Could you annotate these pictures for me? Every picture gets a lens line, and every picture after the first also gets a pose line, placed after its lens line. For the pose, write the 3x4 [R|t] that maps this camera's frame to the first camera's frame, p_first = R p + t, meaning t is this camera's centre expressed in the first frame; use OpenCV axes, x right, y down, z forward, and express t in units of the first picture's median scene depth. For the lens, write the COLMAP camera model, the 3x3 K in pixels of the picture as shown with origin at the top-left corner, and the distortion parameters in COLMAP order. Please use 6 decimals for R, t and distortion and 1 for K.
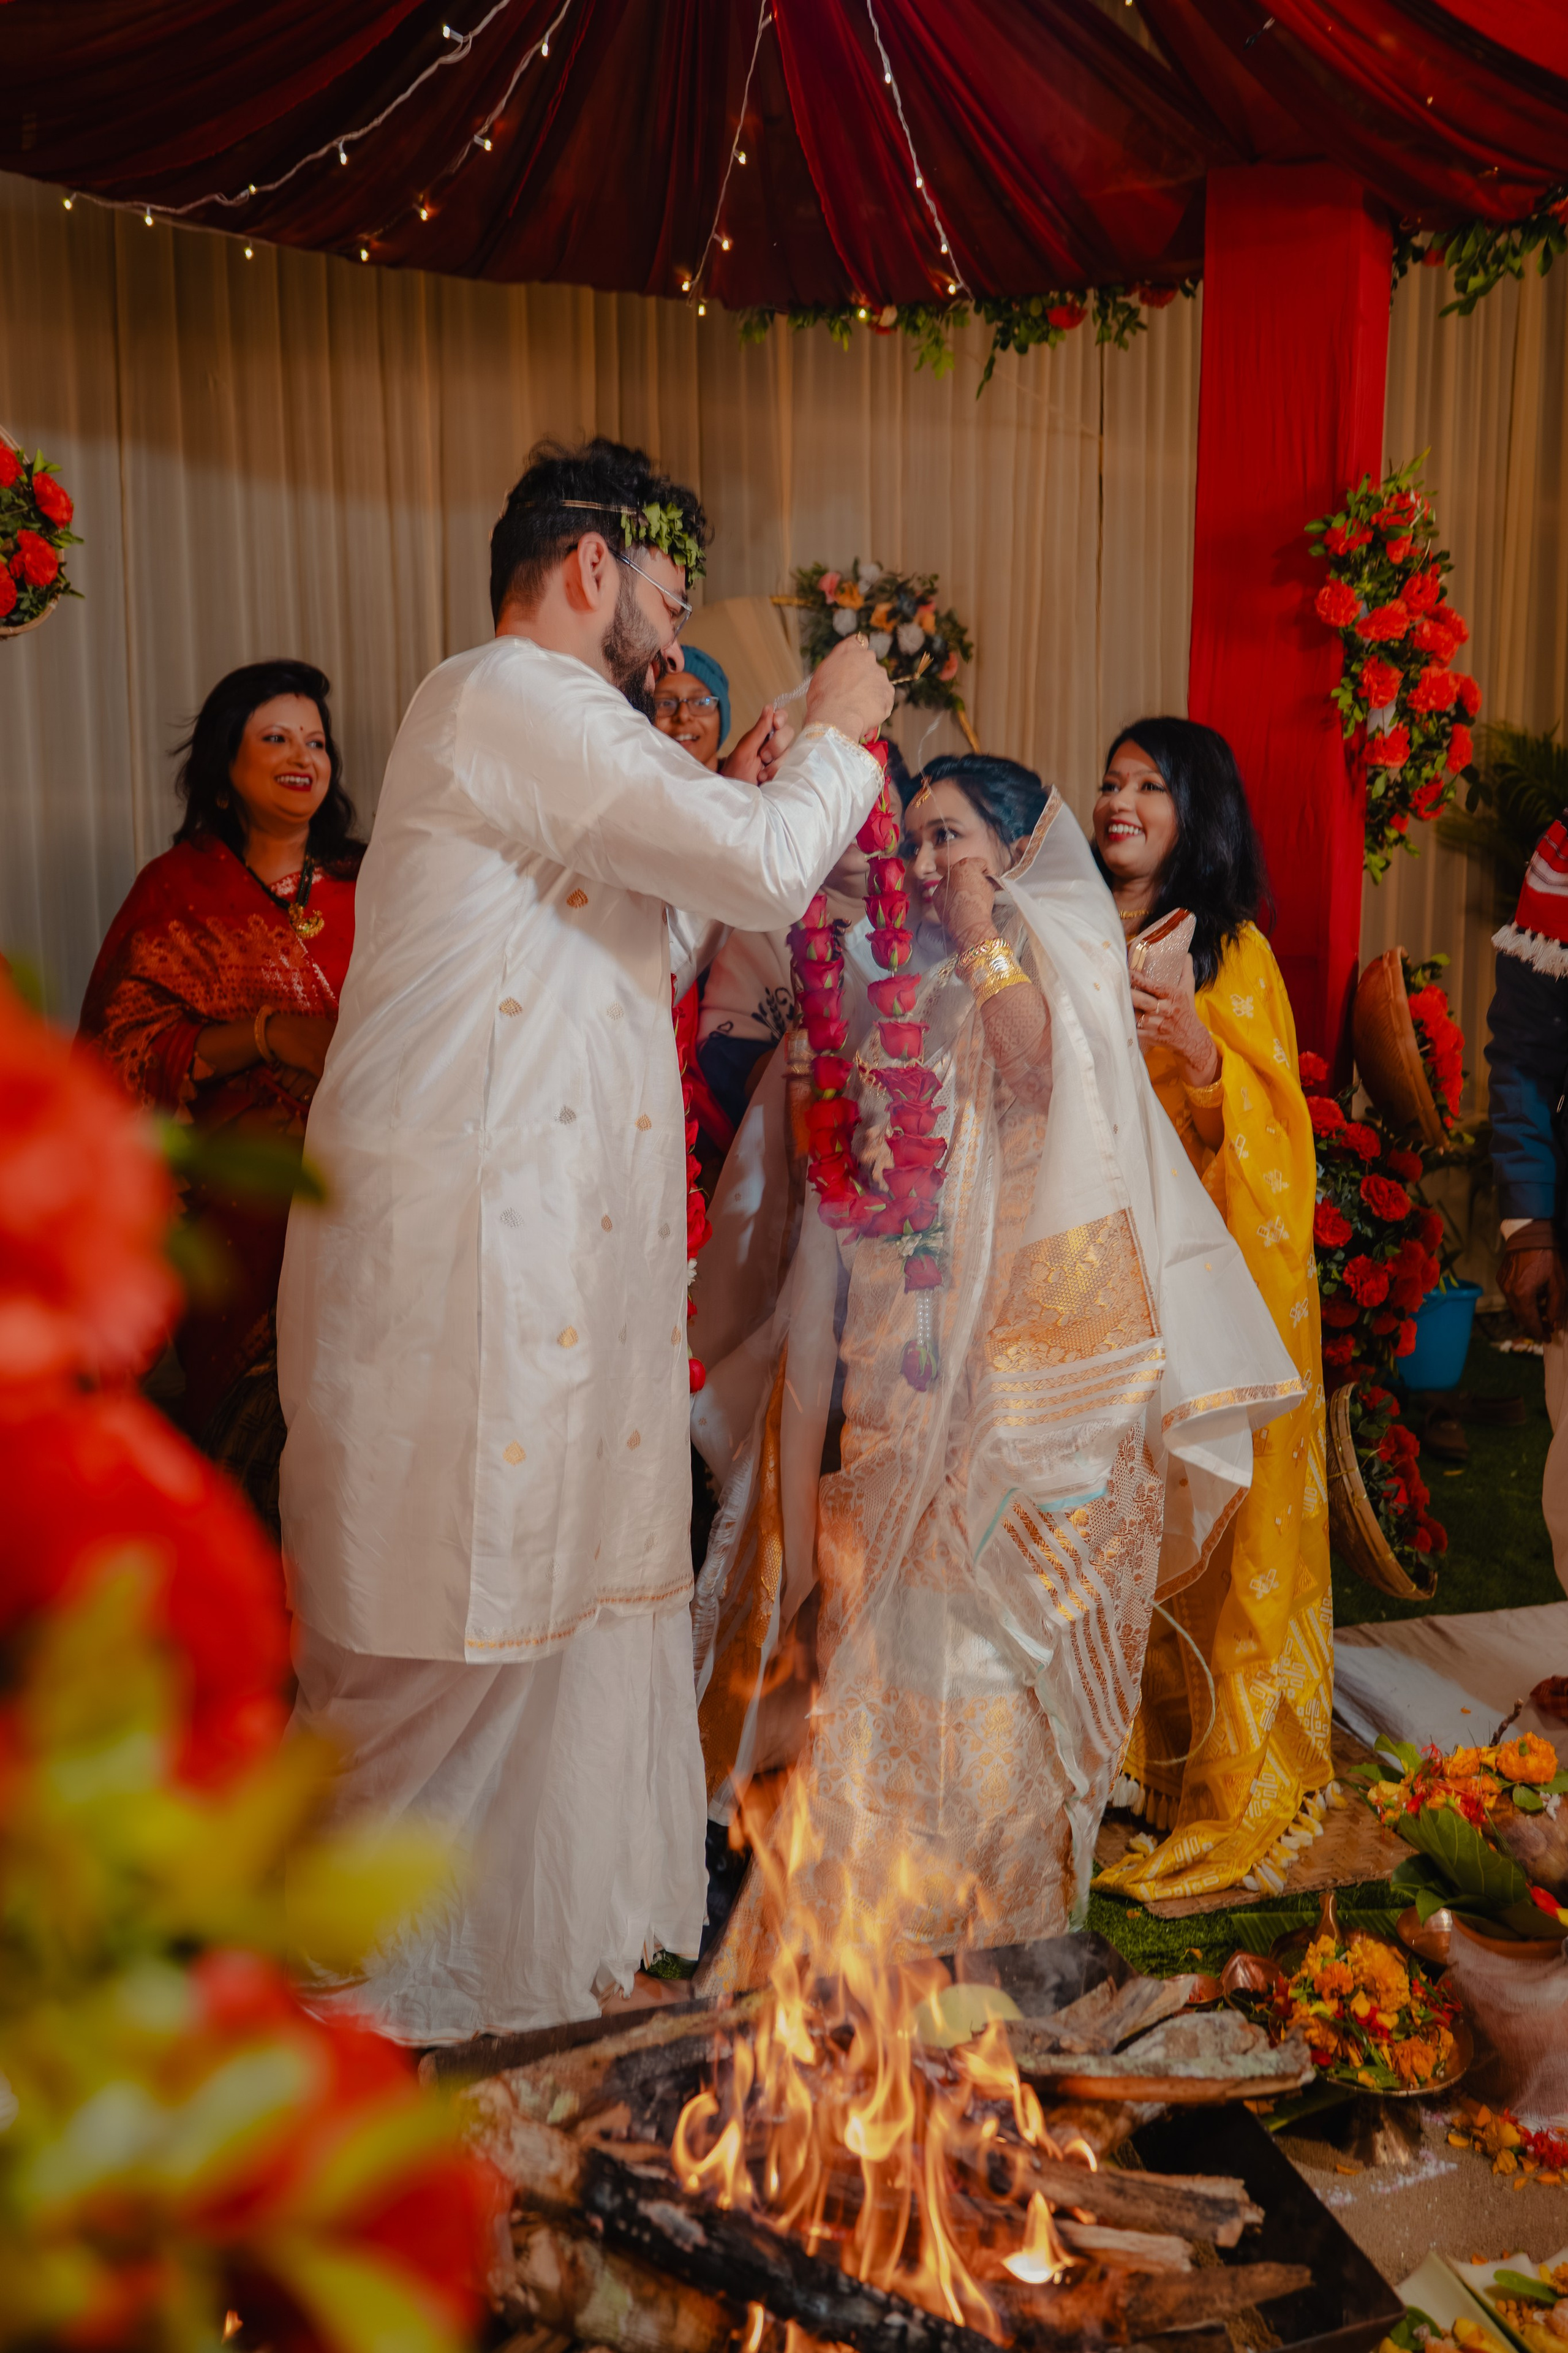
lens RADIAL K [[1548.2, 0, 821.0], [0, 1548.2, 1131.7], [0, 0, 1]] dist [0.022362, -0.015179]
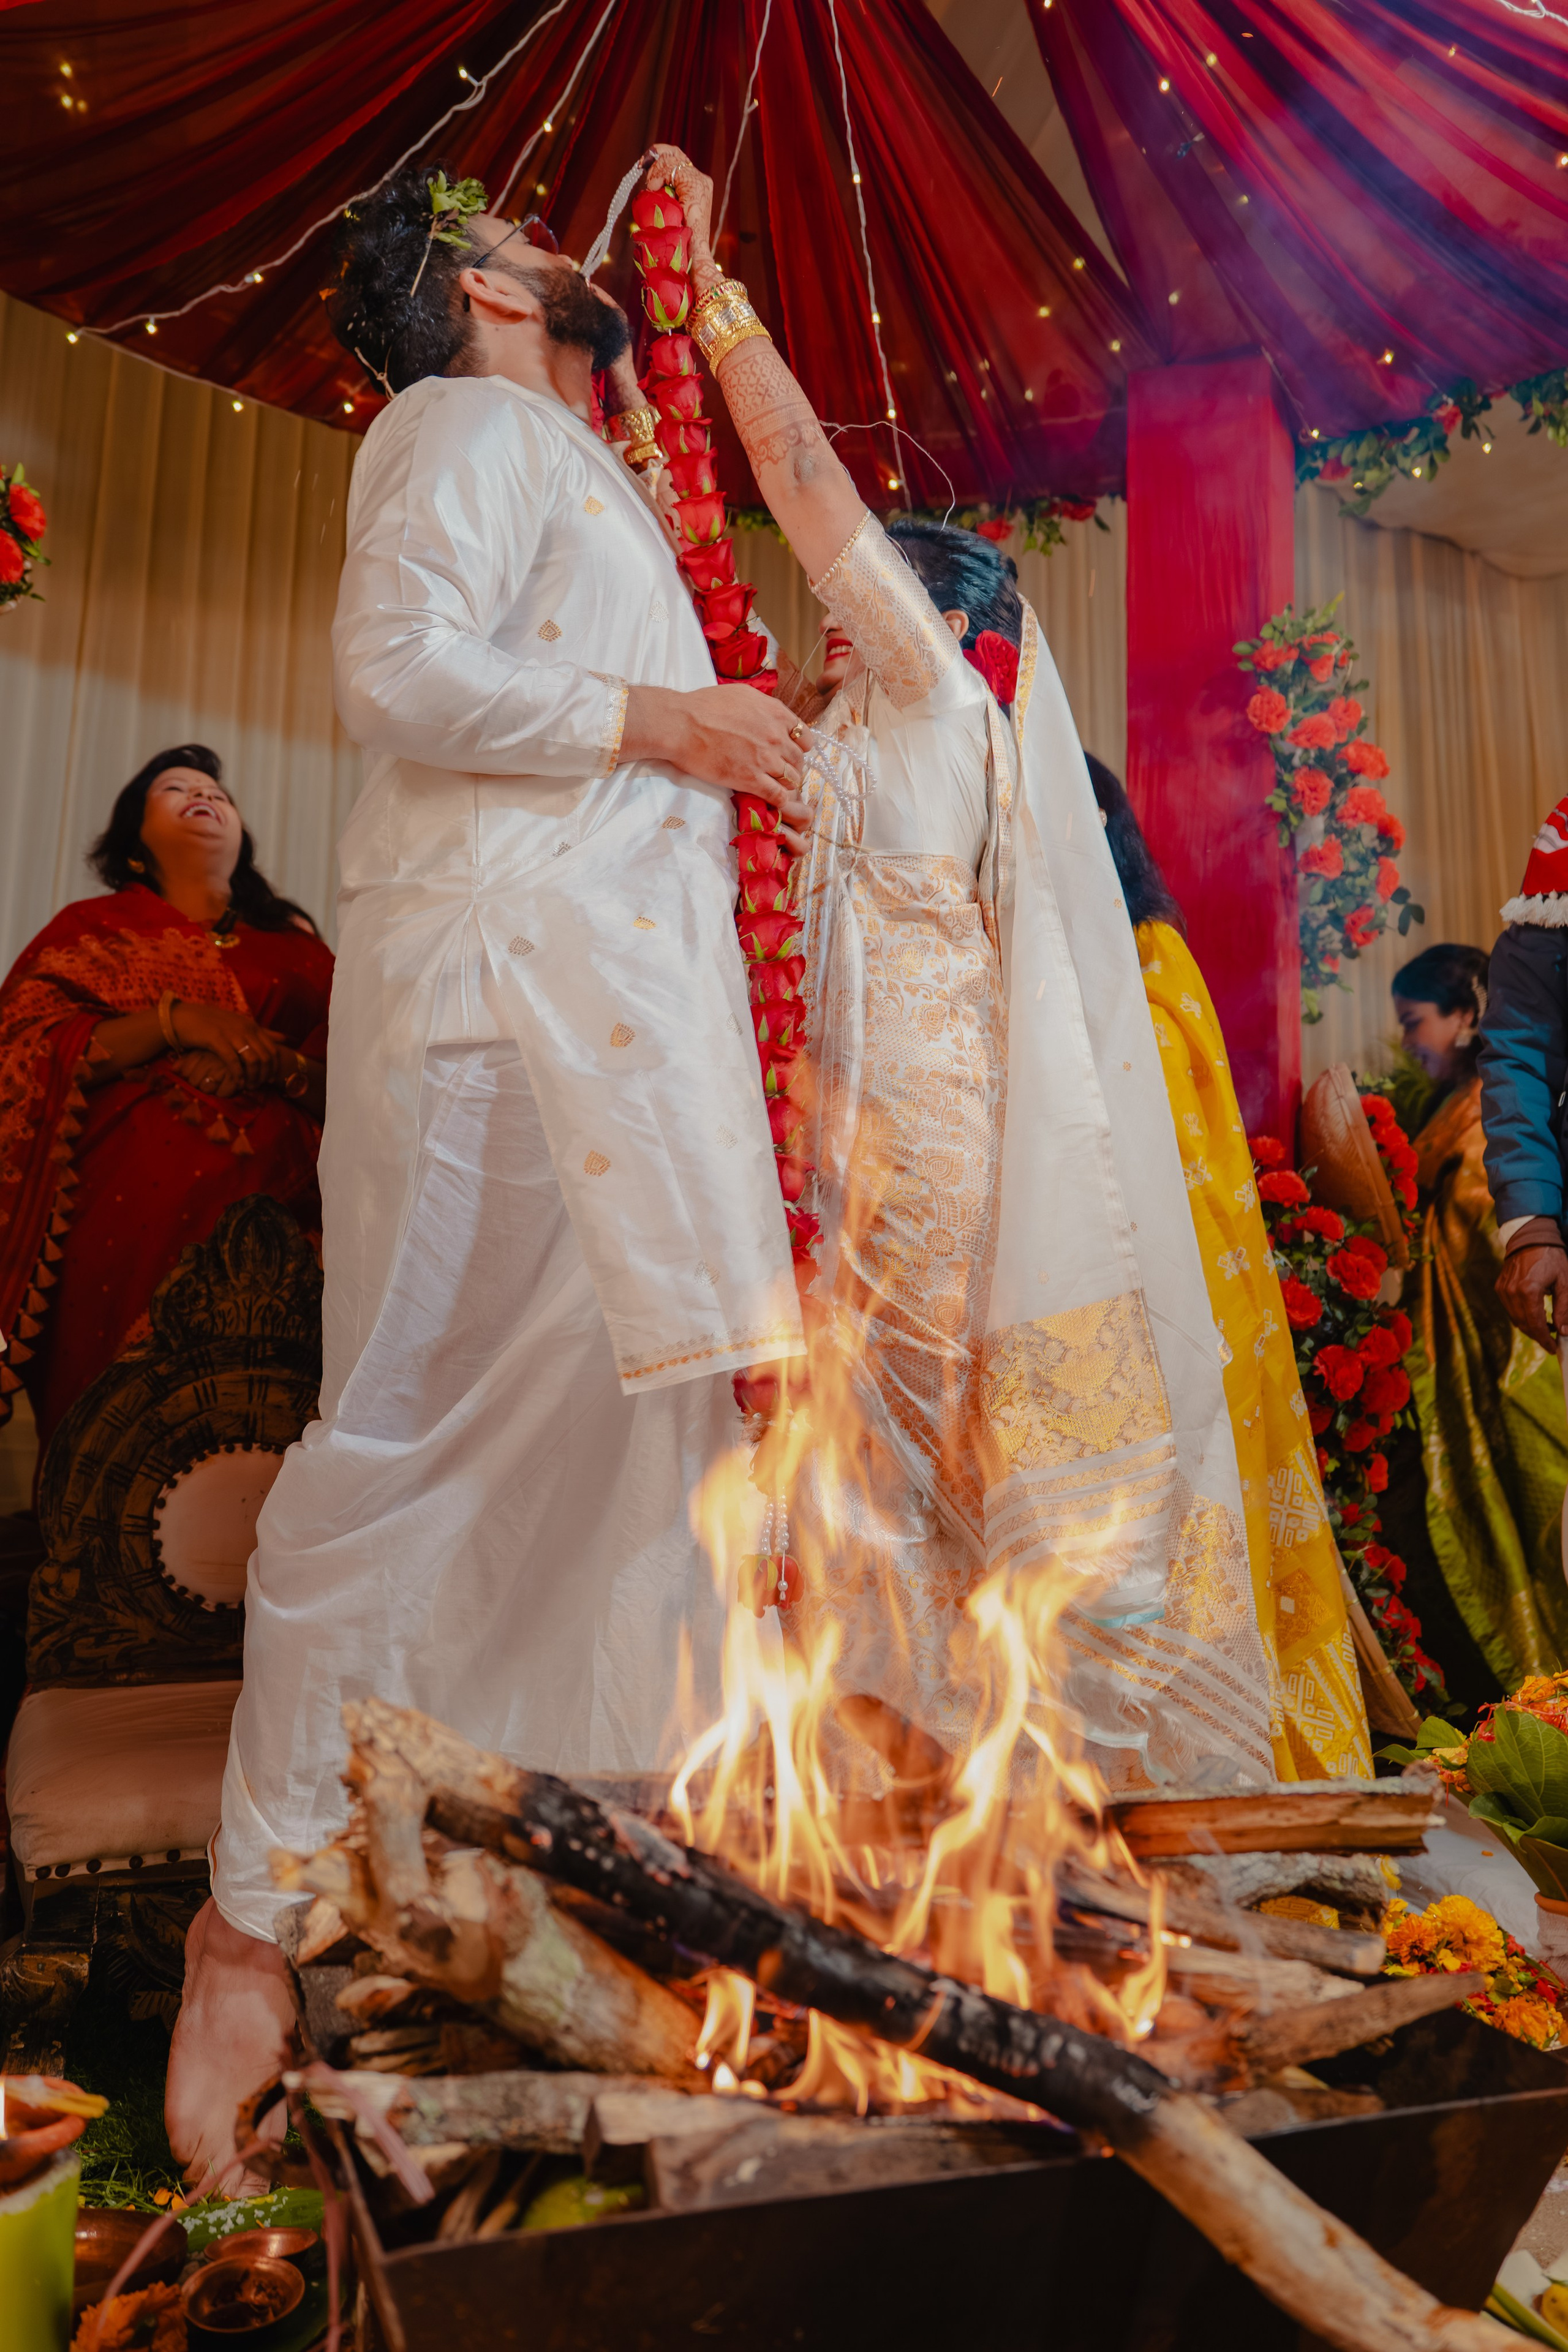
lens RADIAL K [[1576.9, 0, 784.0], [0, 1576.9, 1176.0], [0, 0, 1]] dist [-0.001328, -0.001359]
pose [[0.998145, 0.036135, 0.048988, -0.029620], [-0.022633, 0.967359, -0.252398, 0.224063], [-0.056510, 0.250822, 0.966383, 0.077068]]
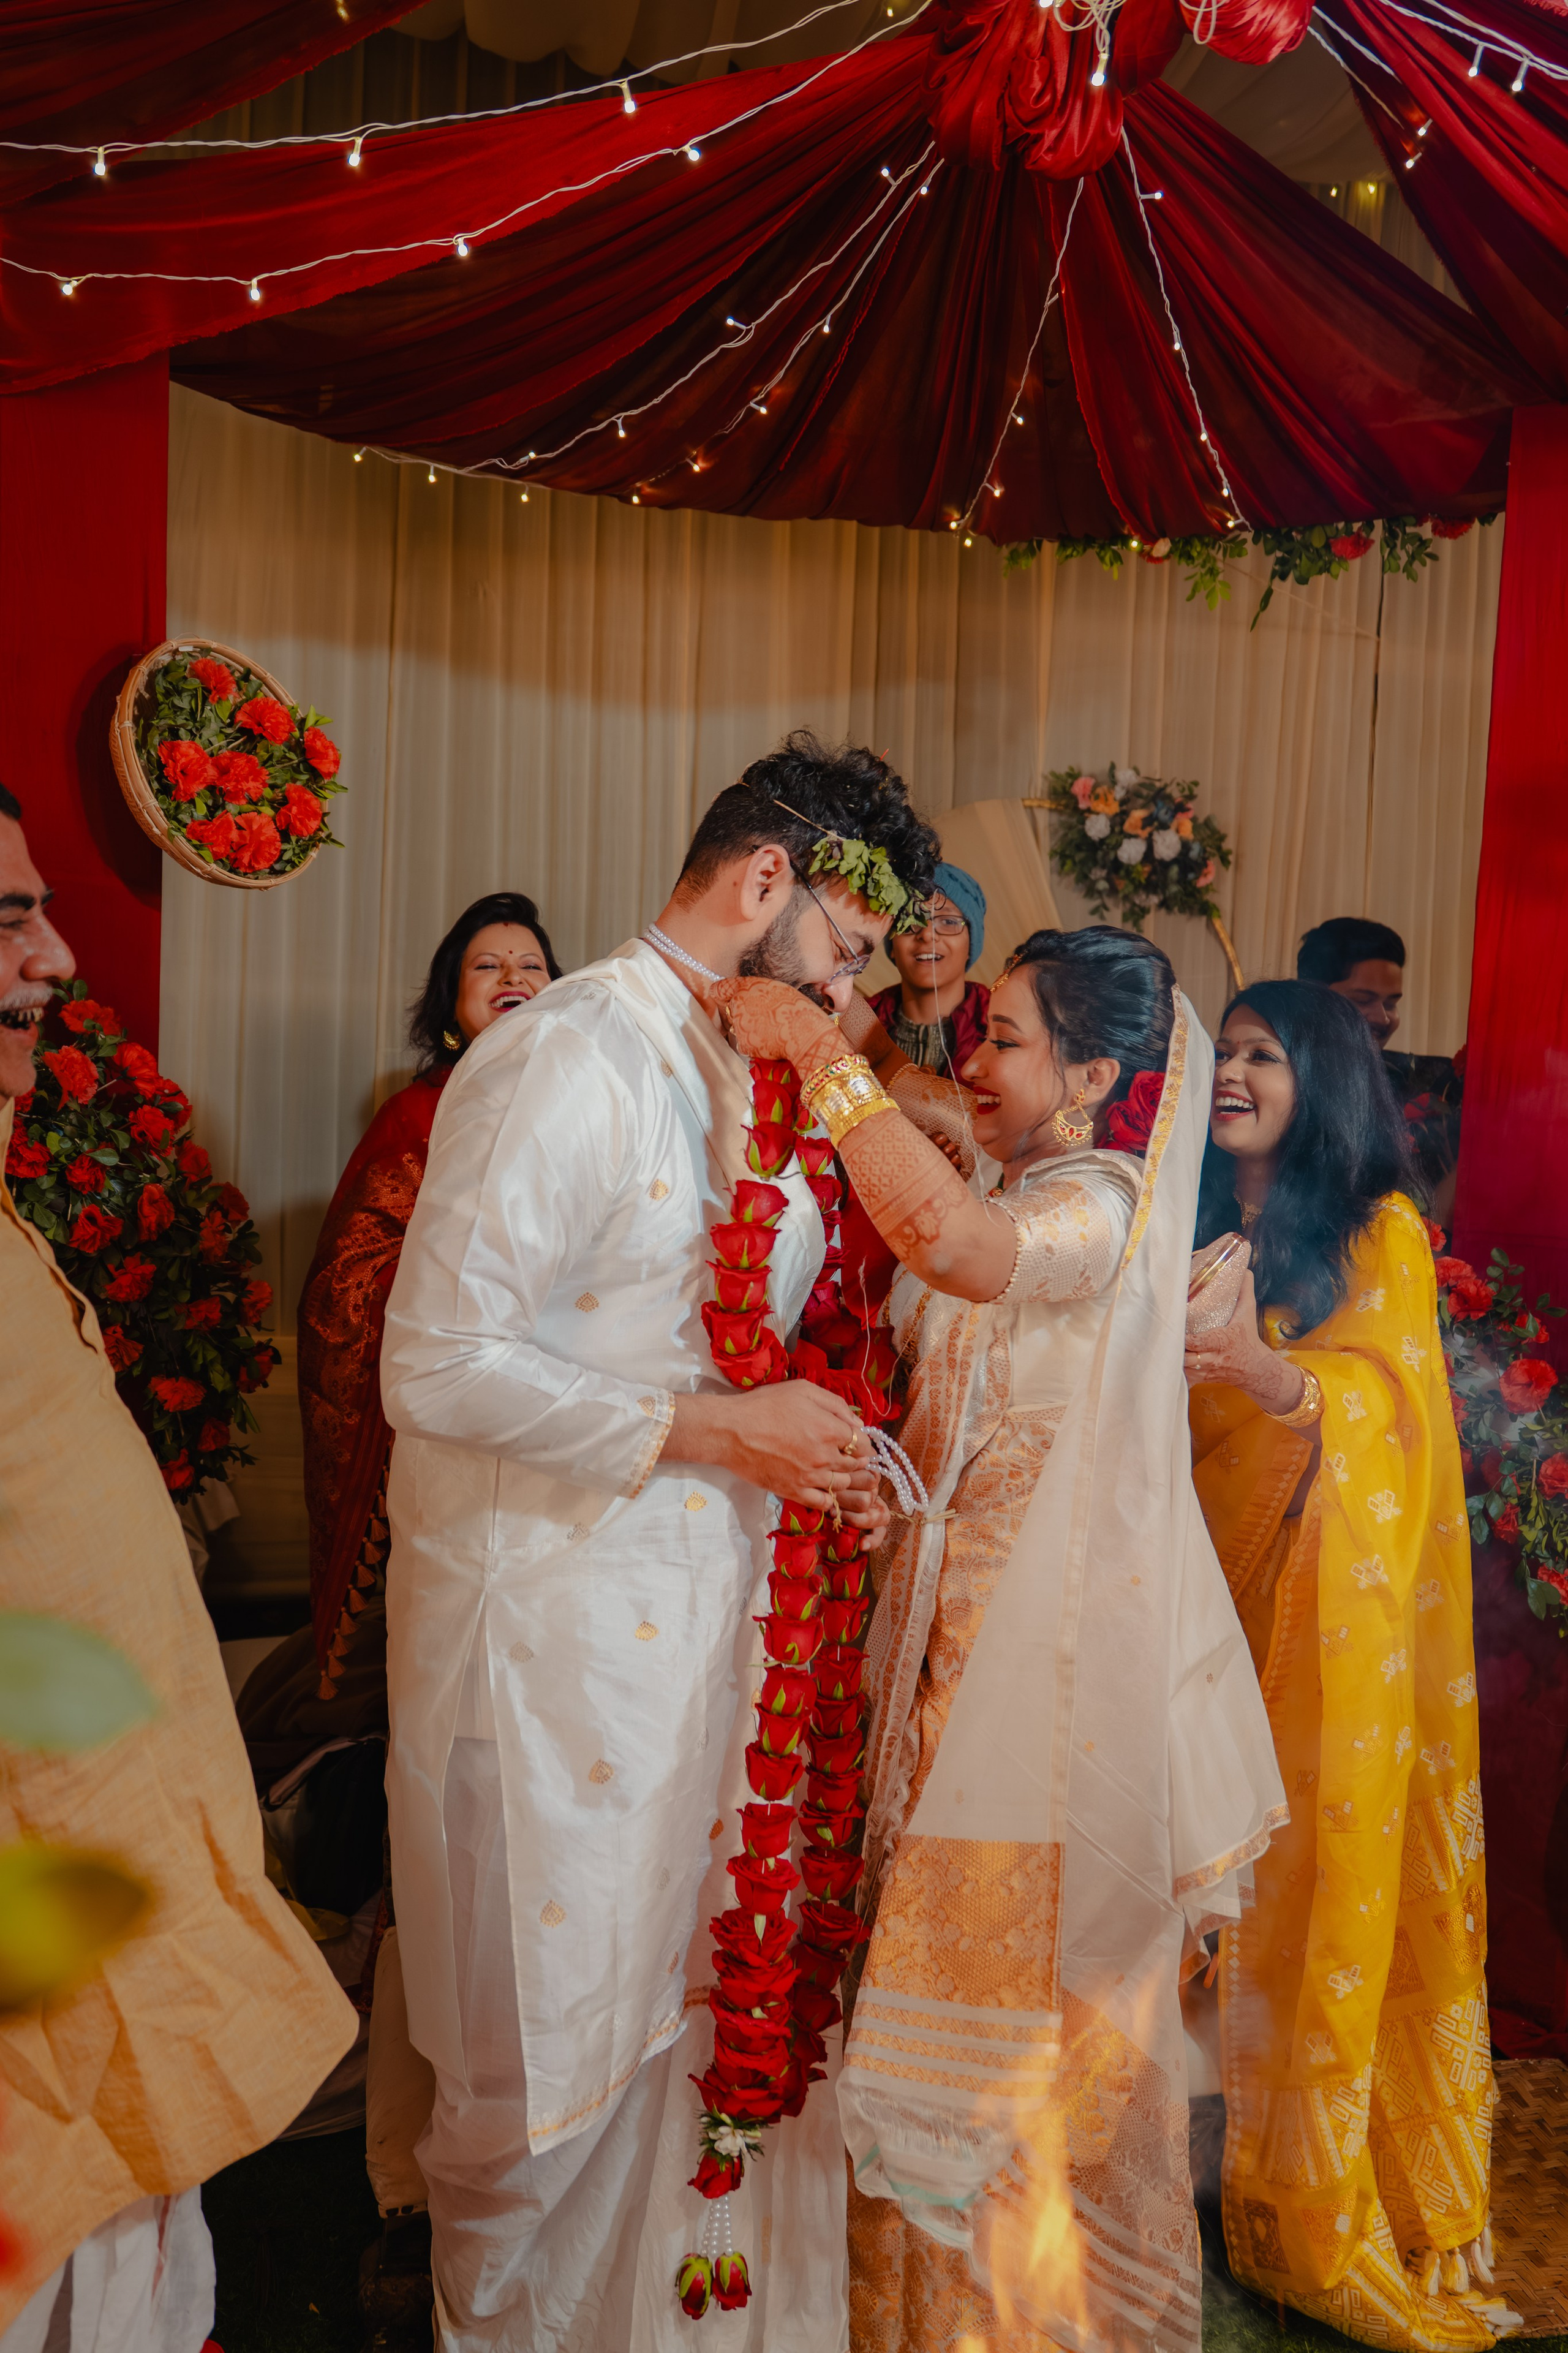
lens RADIAL K [[1593.2, 0, 853.5], [0, 1593.2, 1180.0], [0, 0, 1]] dist [0.007595, 0.000180]
pose [[0.991788, 0.047390, -0.118791, -0.010991], [-0.053832, 0.997215, -0.051618, -0.079858], [0.116014, 0.057589, 0.991577, 0.022363]]
